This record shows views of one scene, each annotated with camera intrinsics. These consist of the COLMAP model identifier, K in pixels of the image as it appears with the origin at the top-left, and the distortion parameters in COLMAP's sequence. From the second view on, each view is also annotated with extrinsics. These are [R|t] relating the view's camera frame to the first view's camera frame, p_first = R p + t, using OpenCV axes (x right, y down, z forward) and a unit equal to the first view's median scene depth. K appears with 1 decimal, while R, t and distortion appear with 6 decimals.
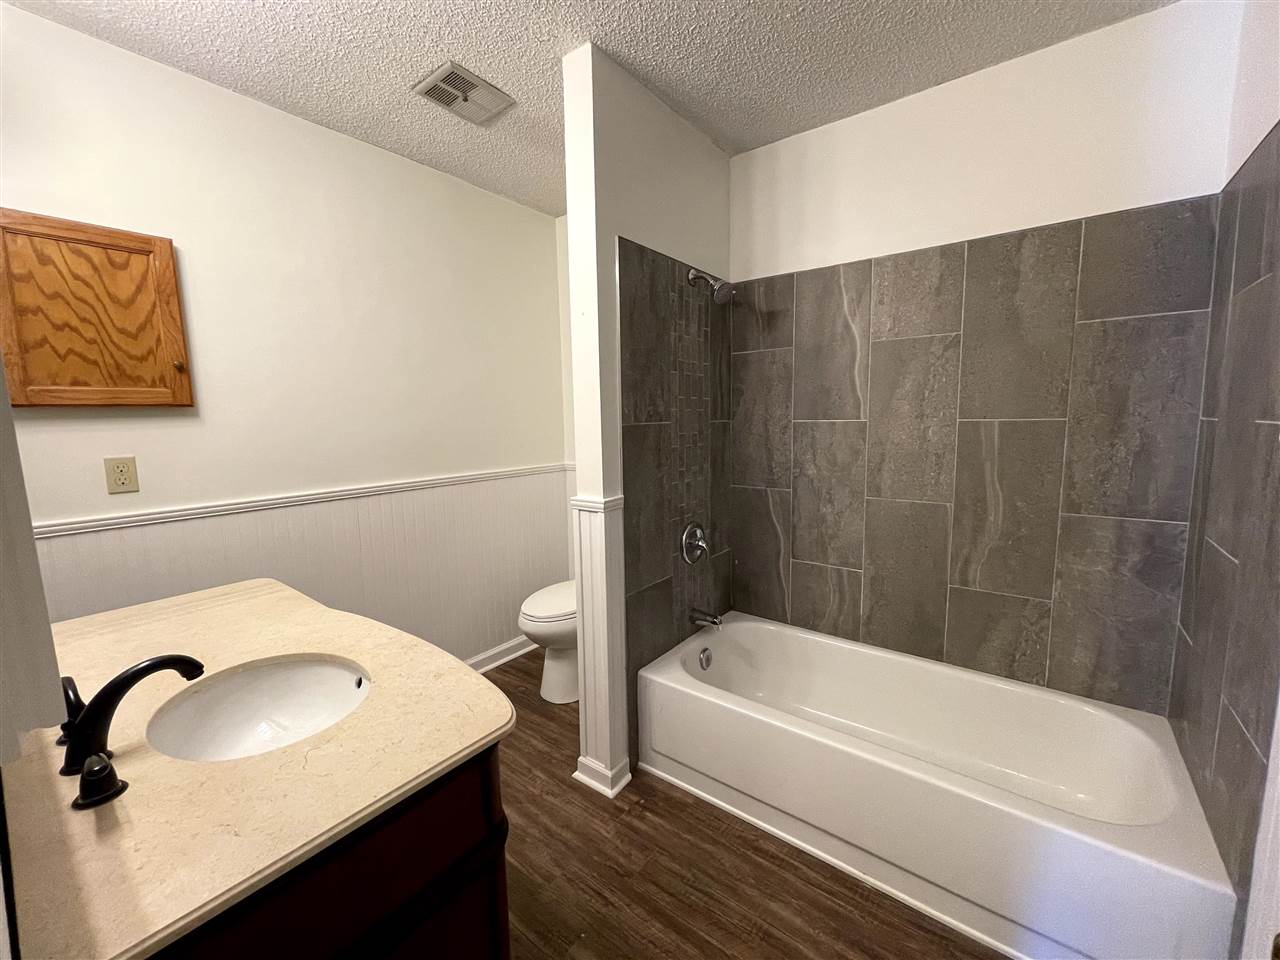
lens RADIAL K [[517.7, 0, 642.2], [0, 517.7, 476.4], [0, 0, 1]] dist [-0.001772, 0.000036]
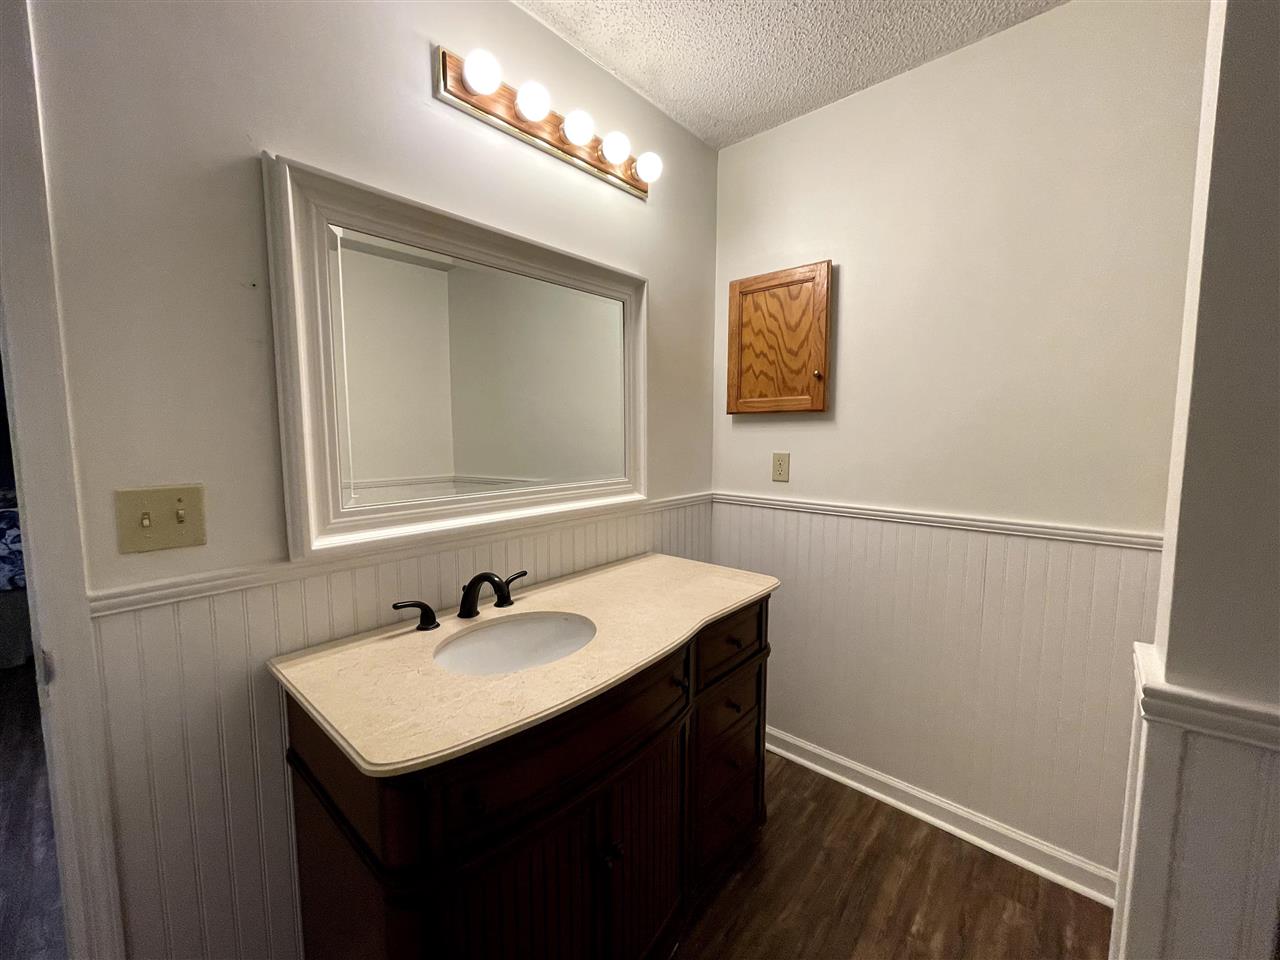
lens RADIAL K [[517.7, 0, 642.9], [0, 517.7, 480.5], [0, 0, 1]] dist [-0.001772, 0.000036]
pose [[-0.082451, 0.110689, -0.990429, 0.283781], [-0.119602, 0.985531, 0.120098, -0.086875], [0.989392, 0.128359, -0.068020, 0.806608]]
